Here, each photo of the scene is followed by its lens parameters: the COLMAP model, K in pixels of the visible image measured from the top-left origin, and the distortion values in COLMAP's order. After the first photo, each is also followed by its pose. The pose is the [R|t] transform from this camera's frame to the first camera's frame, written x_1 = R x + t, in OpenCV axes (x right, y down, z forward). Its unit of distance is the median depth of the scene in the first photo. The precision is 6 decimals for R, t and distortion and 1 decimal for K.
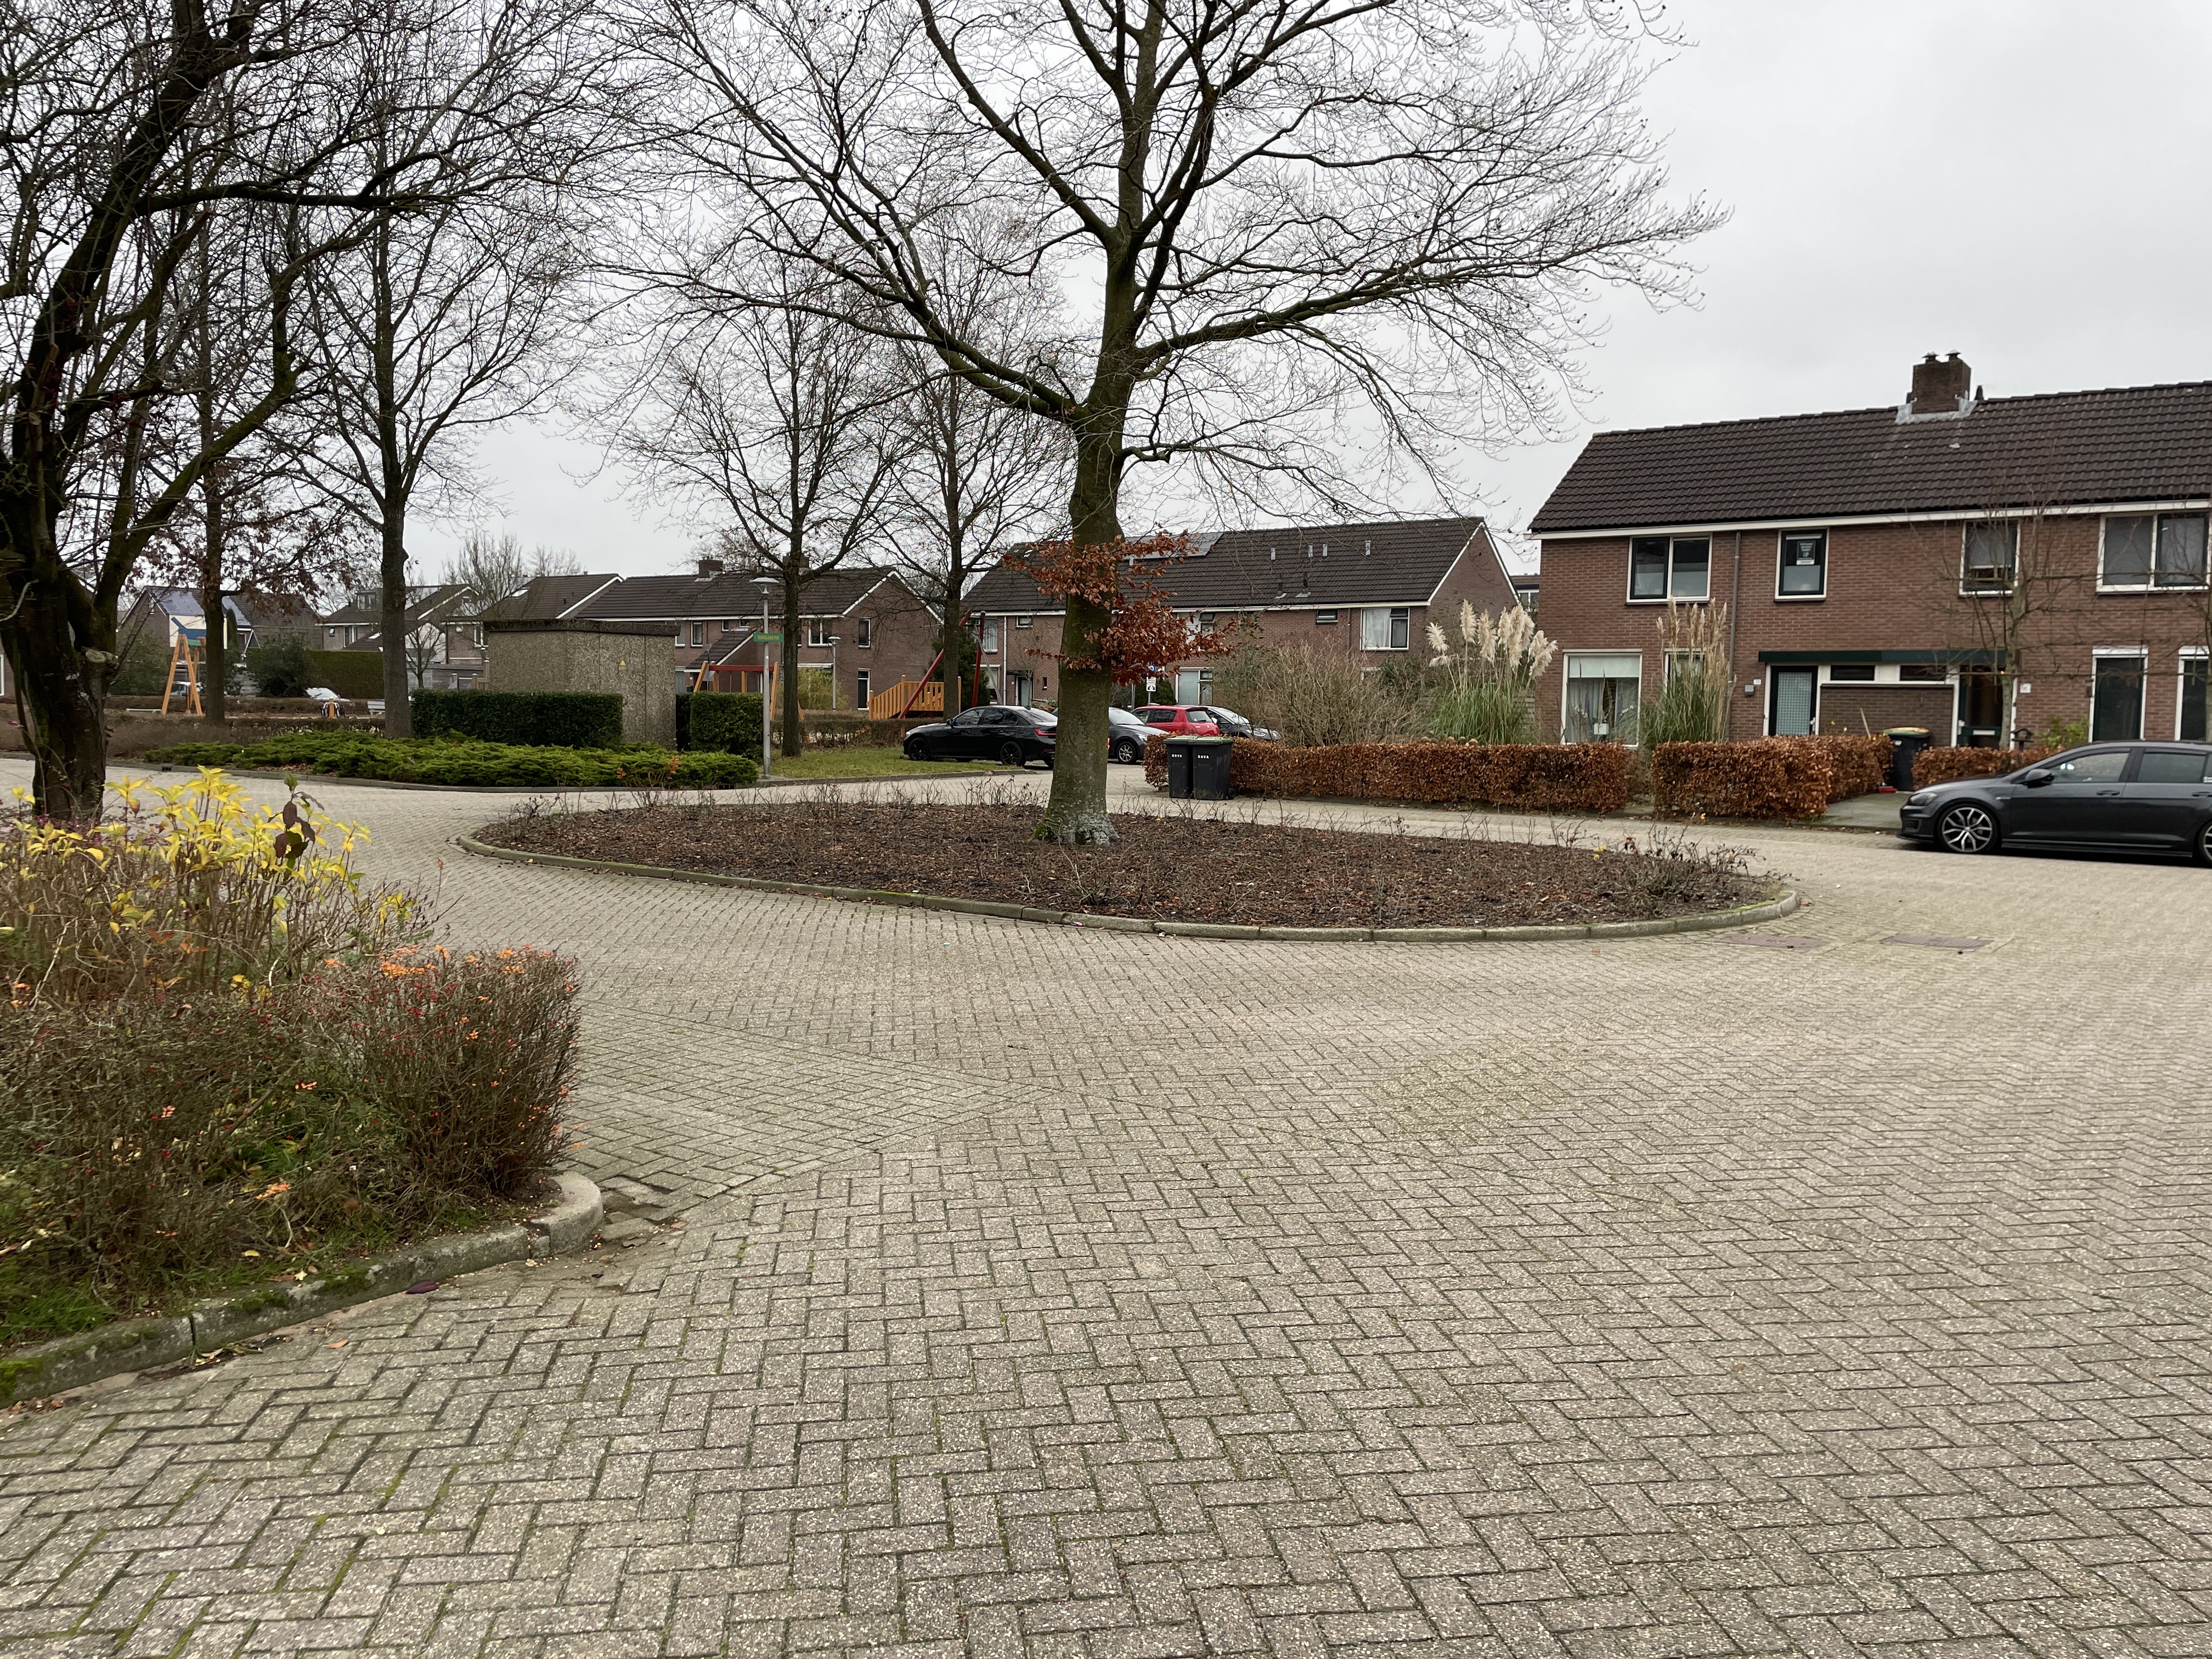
lens RADIAL K [[1617.2, 0, 1106.0], [0, 1617.2, 829.5], [0, 0, 1]] dist [-0.007638, -0.009918]
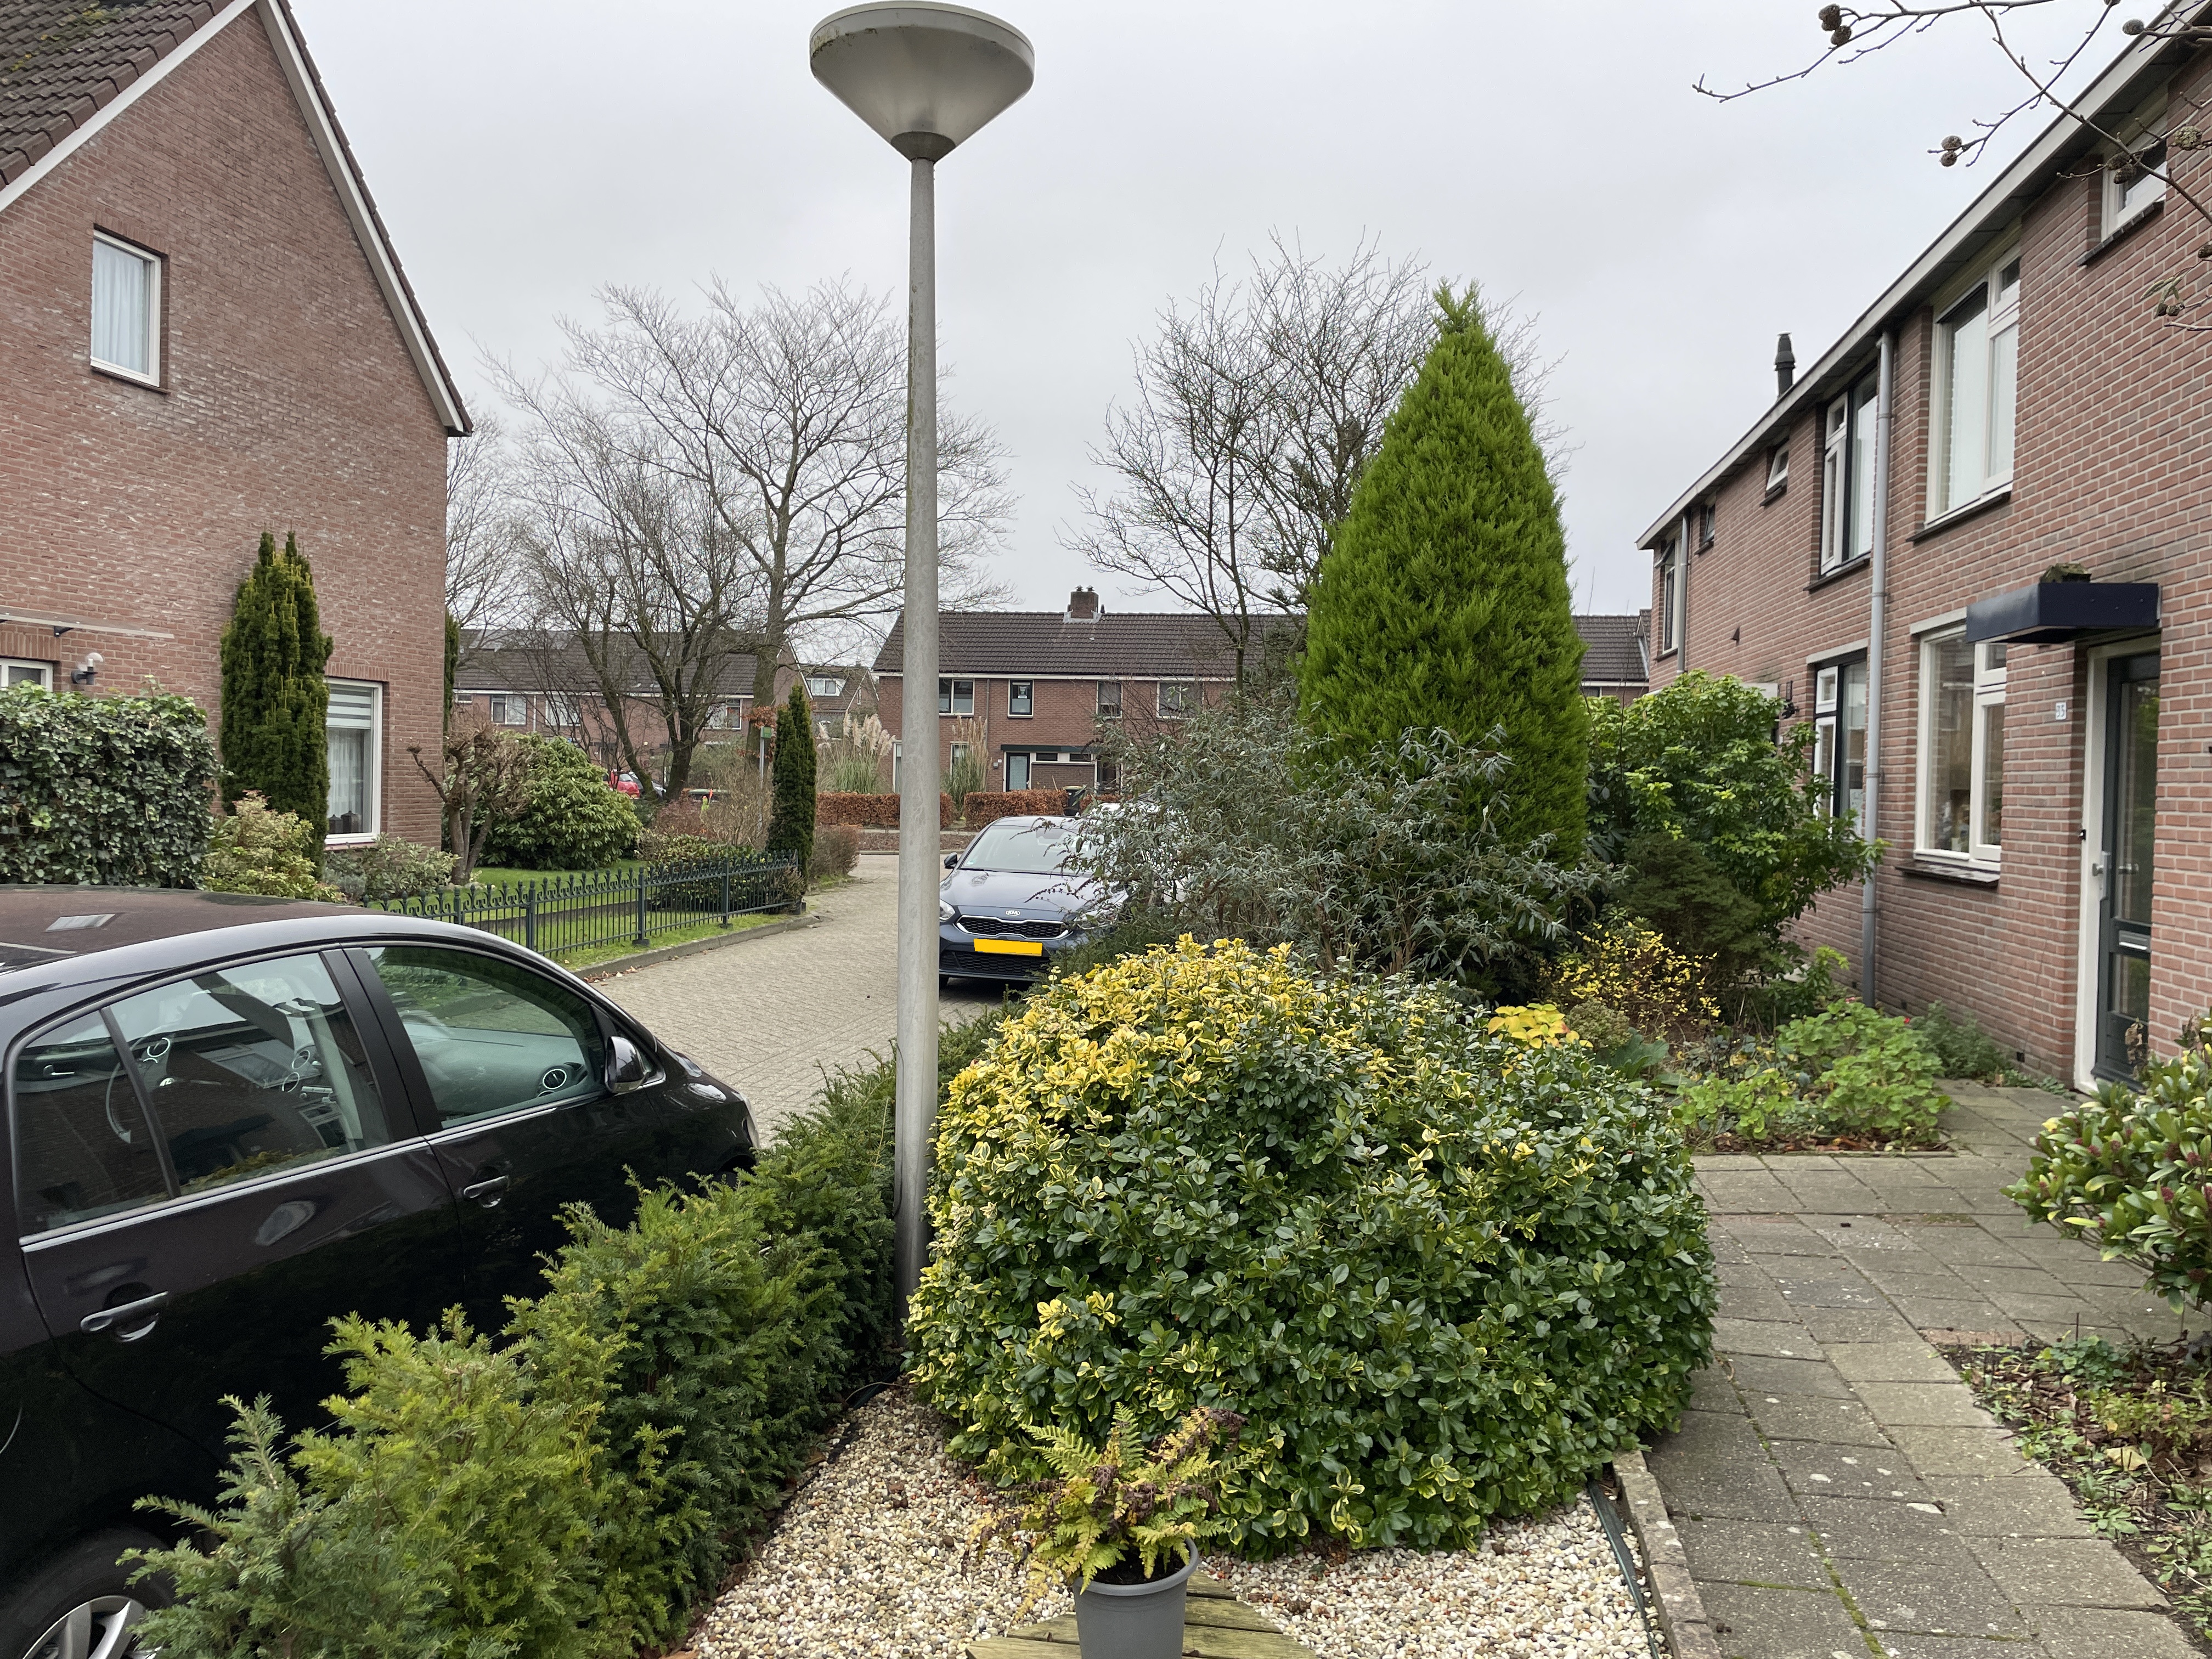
lens RADIAL K [[1617.2, 0, 1106.0], [0, 1617.2, 829.5], [0, 0, 1]] dist [-0.007638, -0.009918]
pose [[0.876119, -0.006768, 0.482047, -0.384422], [0.023693, 0.999298, -0.029031, 0.043973], [-0.481512, 0.036856, 0.875664, -0.678501]]
